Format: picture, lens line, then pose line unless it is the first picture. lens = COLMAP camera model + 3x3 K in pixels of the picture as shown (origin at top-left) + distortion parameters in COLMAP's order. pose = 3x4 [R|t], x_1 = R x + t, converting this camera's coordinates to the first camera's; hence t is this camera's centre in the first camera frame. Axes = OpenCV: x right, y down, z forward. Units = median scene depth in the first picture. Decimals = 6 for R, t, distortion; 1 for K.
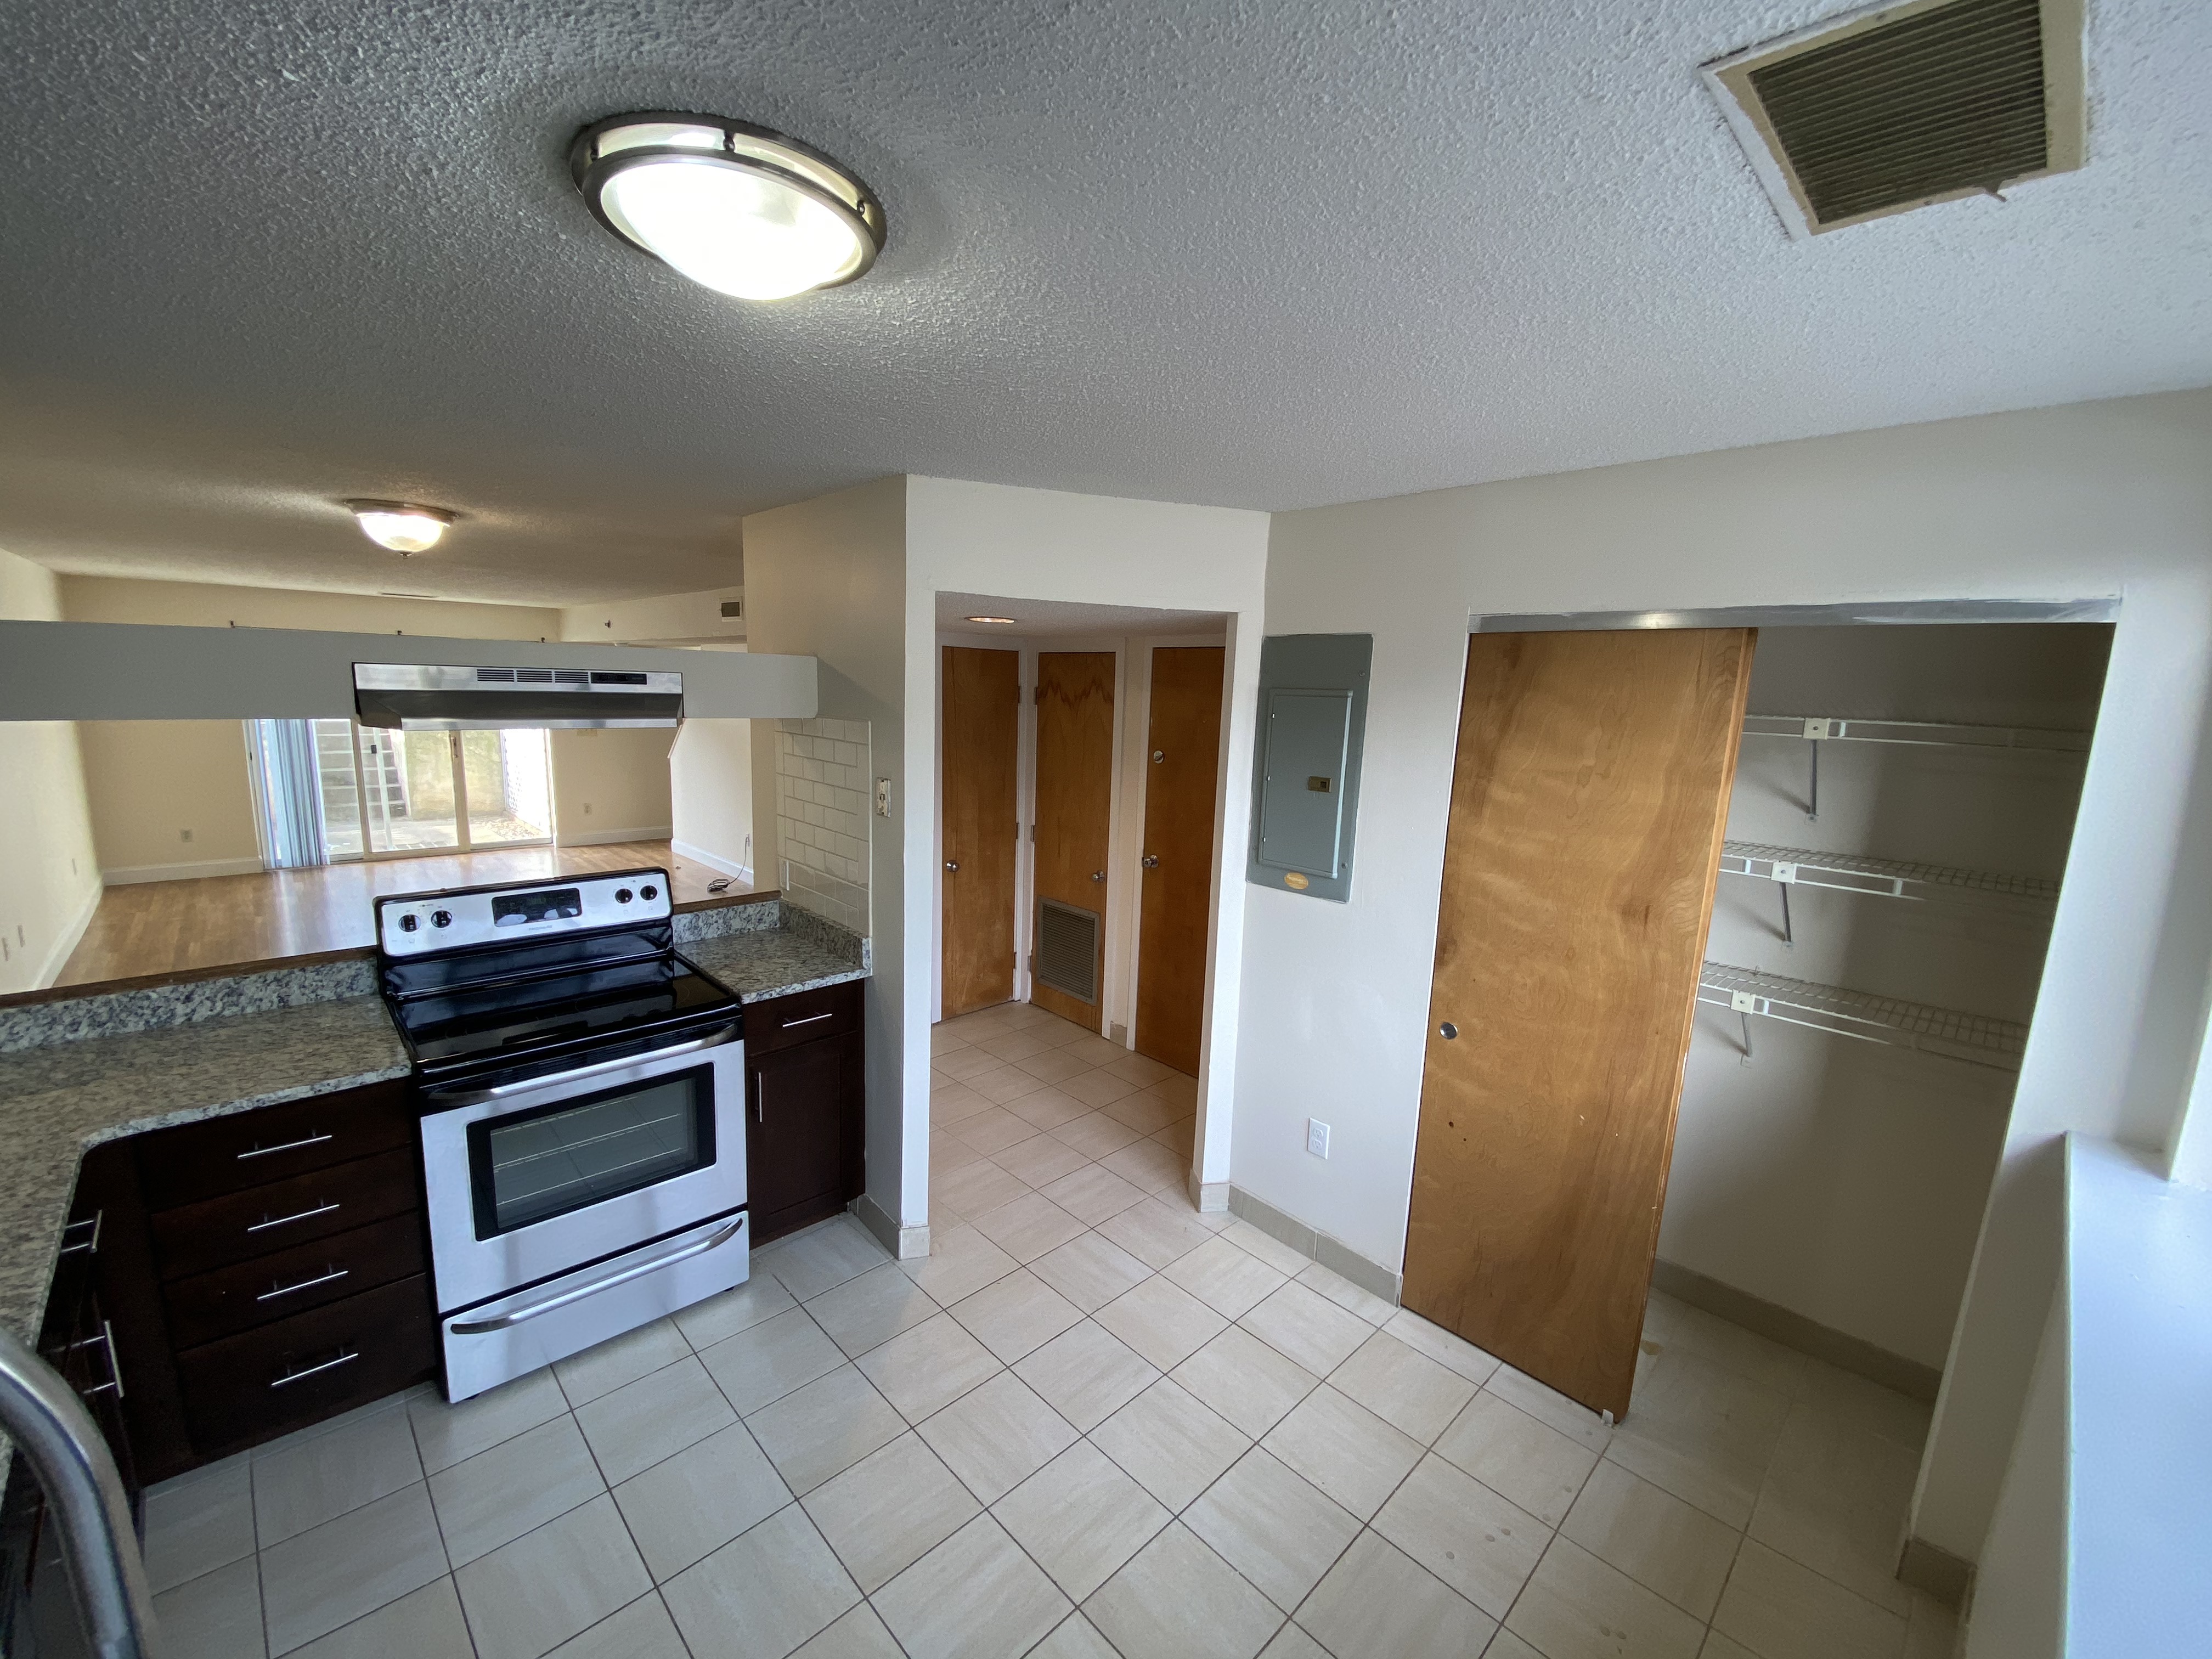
lens RADIAL K [[892.4, 0, 1101.9], [0, 892.4, 833.0], [0, 0, 1]] dist [0.013218, -0.016544]
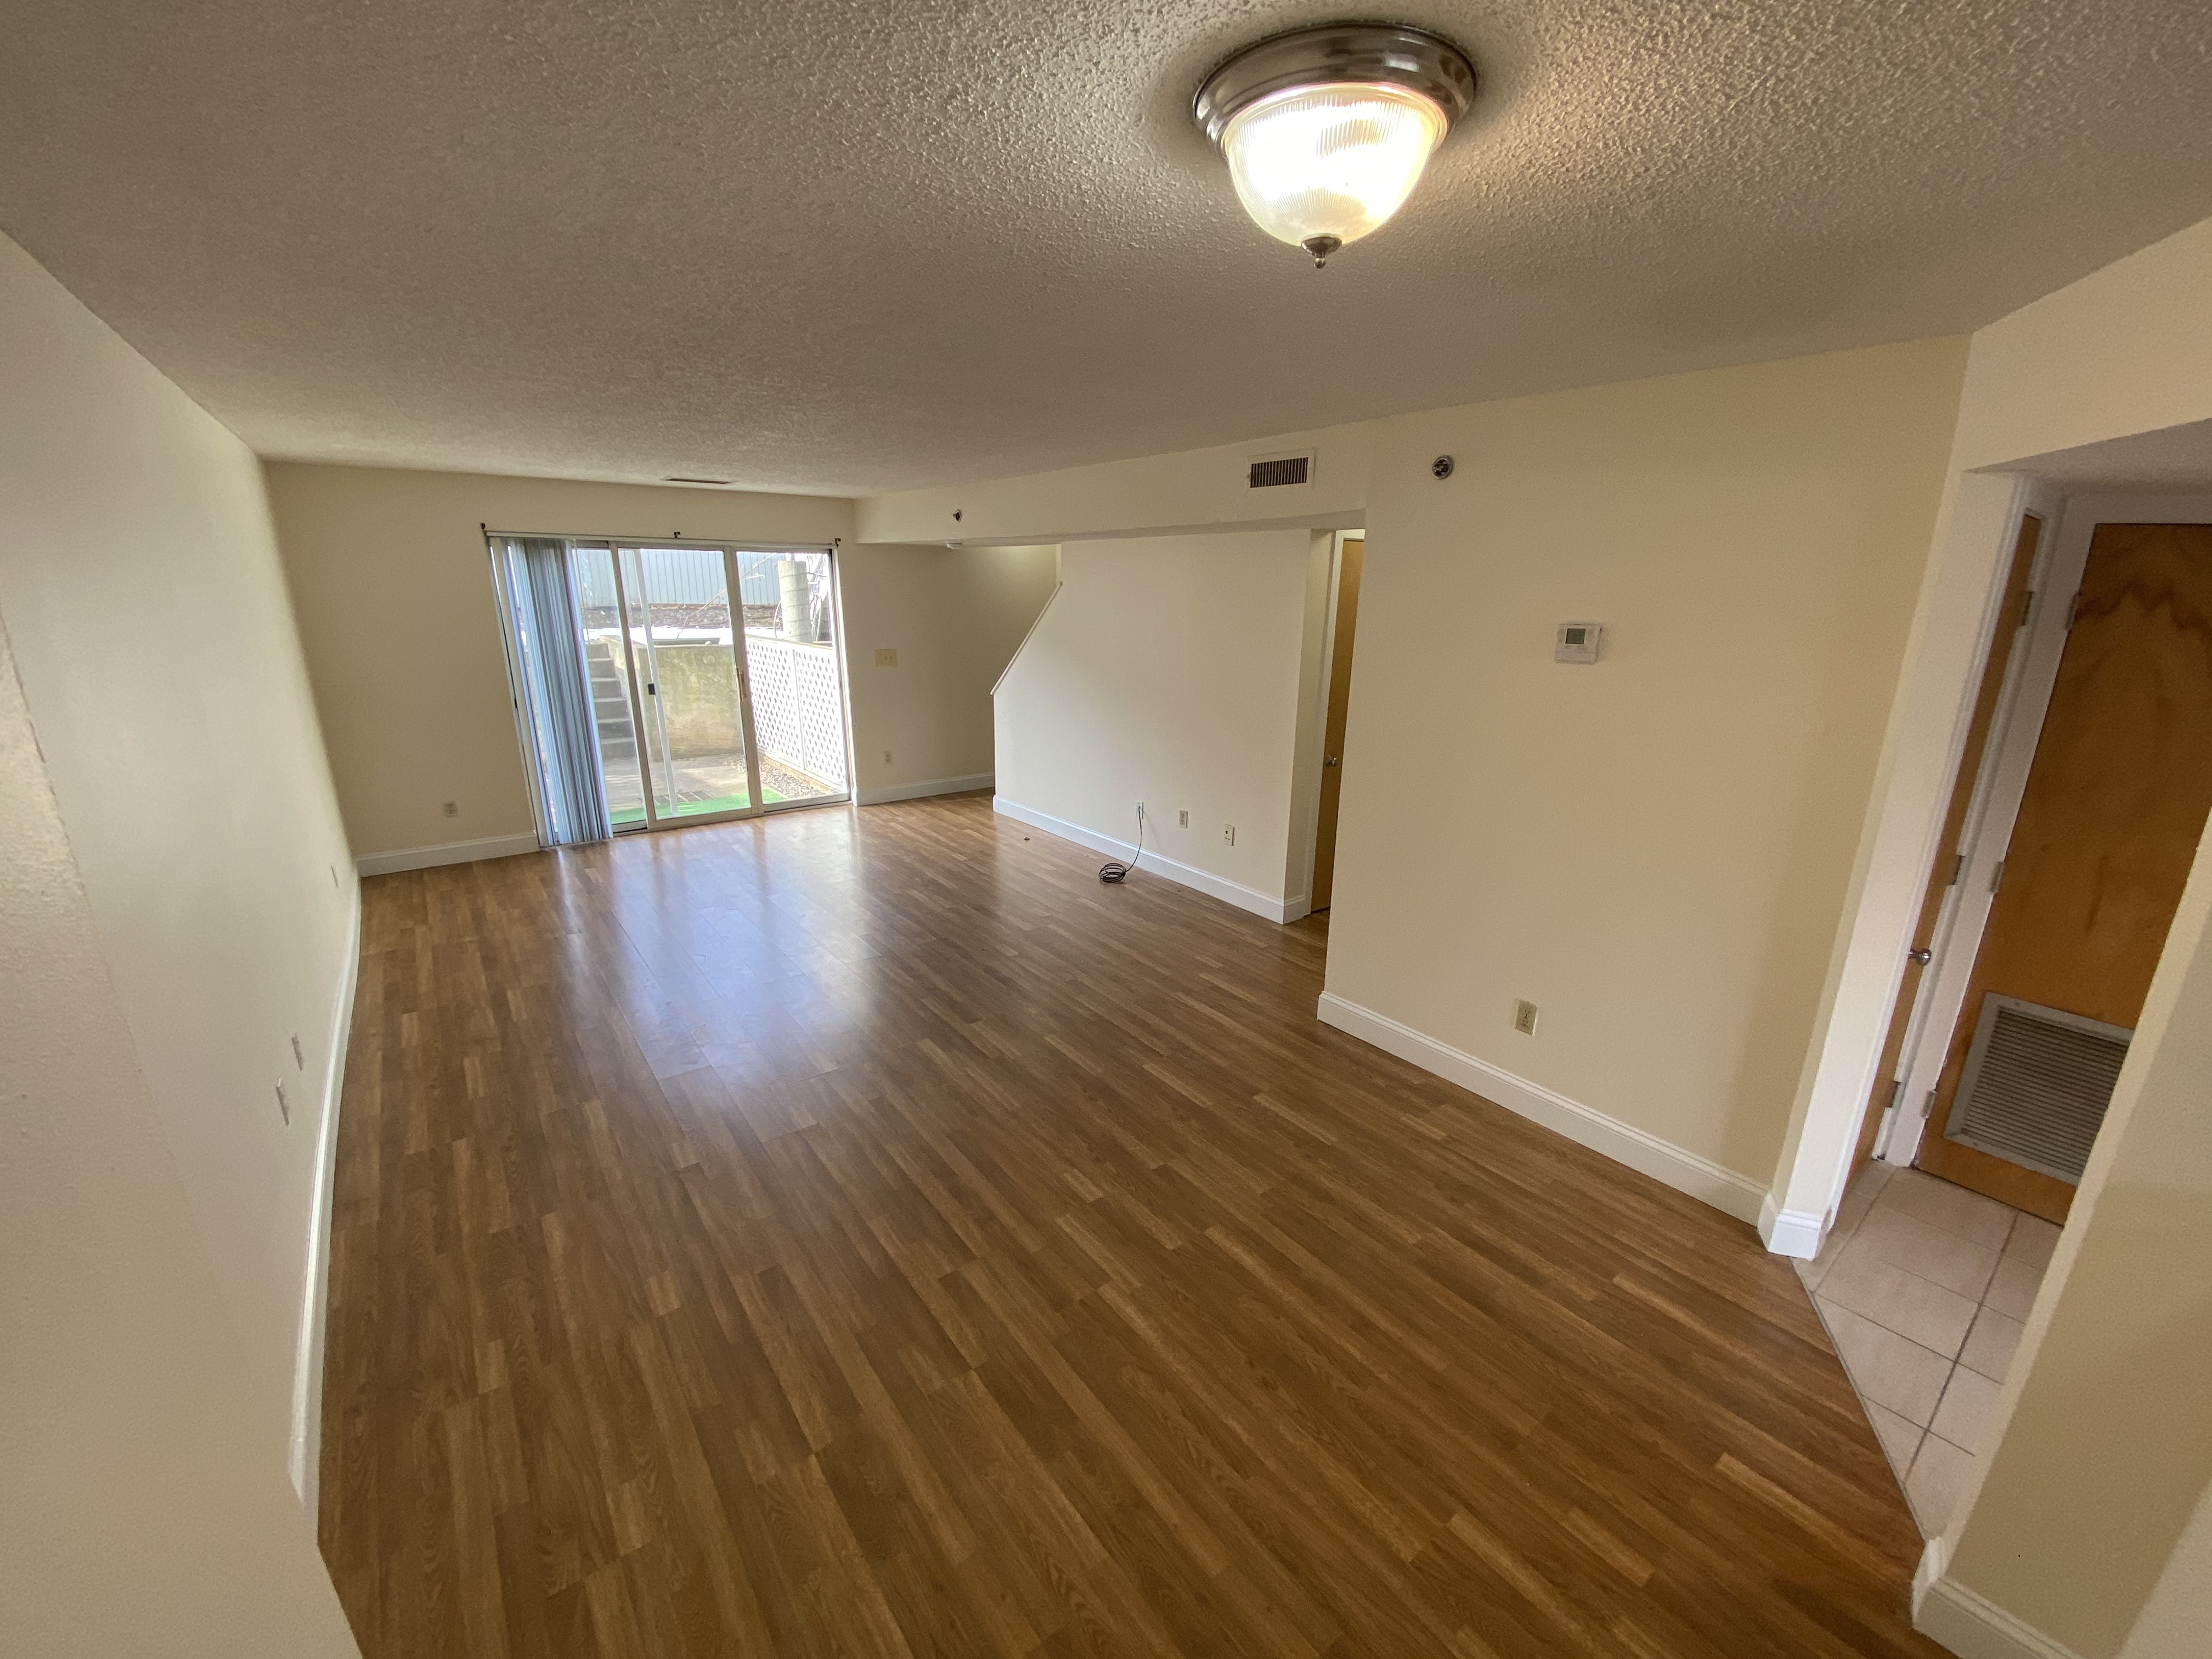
lens RADIAL K [[892.4, 0, 1101.9], [0, 892.4, 833.0], [0, 0, 1]] dist [0.013218, -0.016544]
pose [[0.993425, 0.005241, -0.114366, -0.938774], [0.007536, 0.993792, 0.111001, -0.149548], [0.114238, -0.111133, 0.987218, 0.723384]]
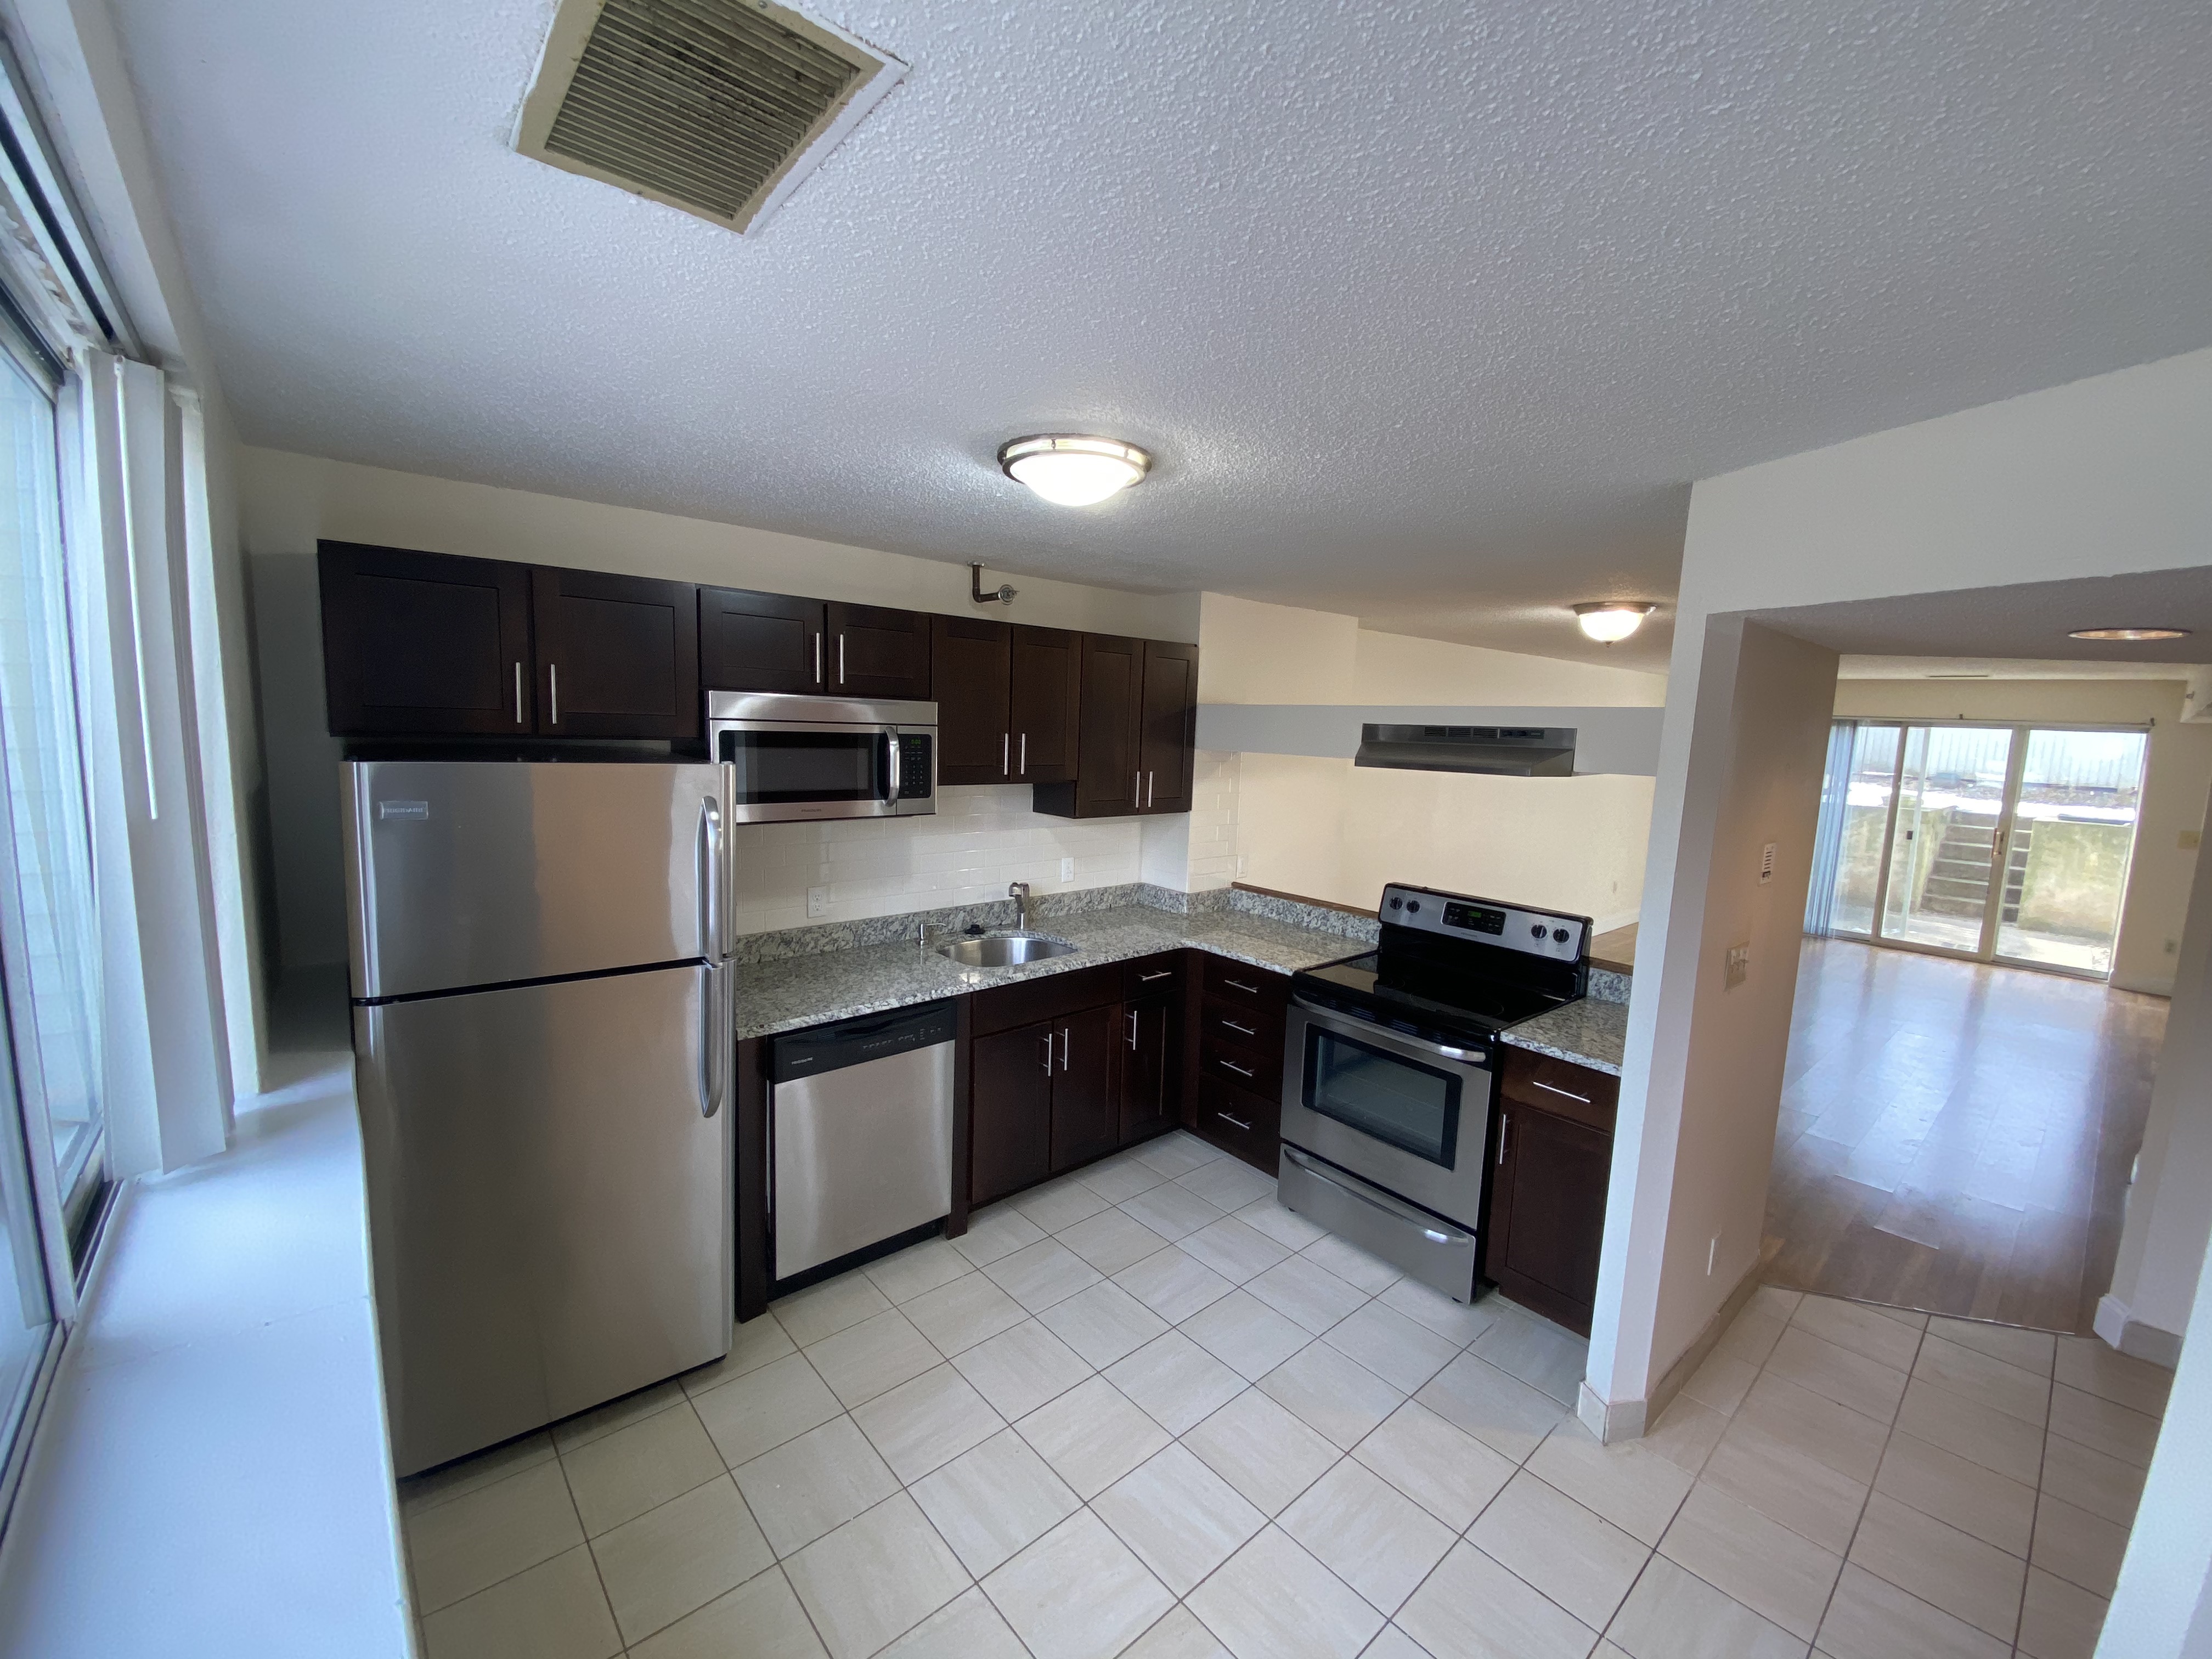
lens RADIAL K [[892.4, 0, 1101.9], [0, 892.4, 833.0], [0, 0, 1]] dist [0.013218, -0.016544]
pose [[-0.053447, 0.090775, -0.994436, 0.581412], [-0.198748, 0.974968, 0.099680, -0.050747], [0.978592, 0.202970, -0.034068, 0.484032]]
